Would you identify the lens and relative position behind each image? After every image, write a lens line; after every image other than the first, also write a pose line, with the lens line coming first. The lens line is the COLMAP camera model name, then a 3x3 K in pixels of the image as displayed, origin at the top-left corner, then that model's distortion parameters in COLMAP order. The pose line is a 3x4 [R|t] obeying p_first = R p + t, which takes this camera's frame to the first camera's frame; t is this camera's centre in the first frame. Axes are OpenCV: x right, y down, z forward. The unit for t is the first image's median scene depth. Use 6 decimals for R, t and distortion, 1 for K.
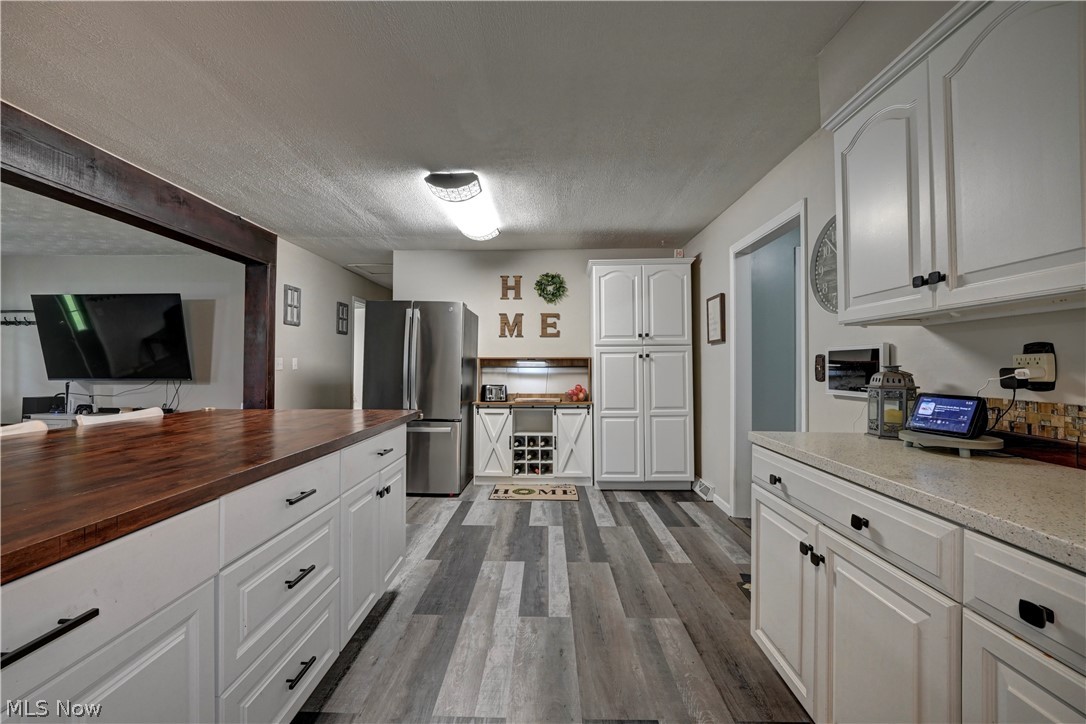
lens RADIAL K [[447.1, 0, 542.3], [0, 447.1, 355.6], [0, 0, 1]] dist [-0.014058, 0.000076]
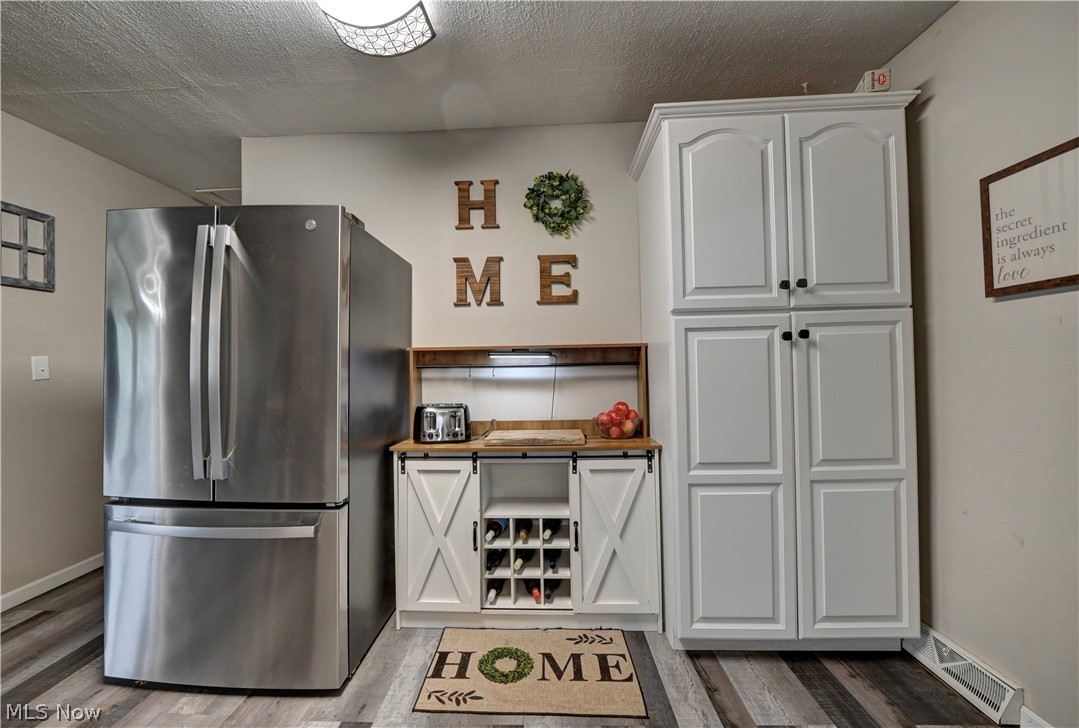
lens RADIAL K [[446.3, 0, 536.1], [0, 446.3, 358.8], [0, 0, 1]] dist [-0.011536, 0.000144]
pose [[0.999832, -0.016982, -0.006957, -0.005035], [0.017089, 0.999733, 0.015538, 0.012103], [0.006691, -0.015655, 0.999855, 0.590657]]
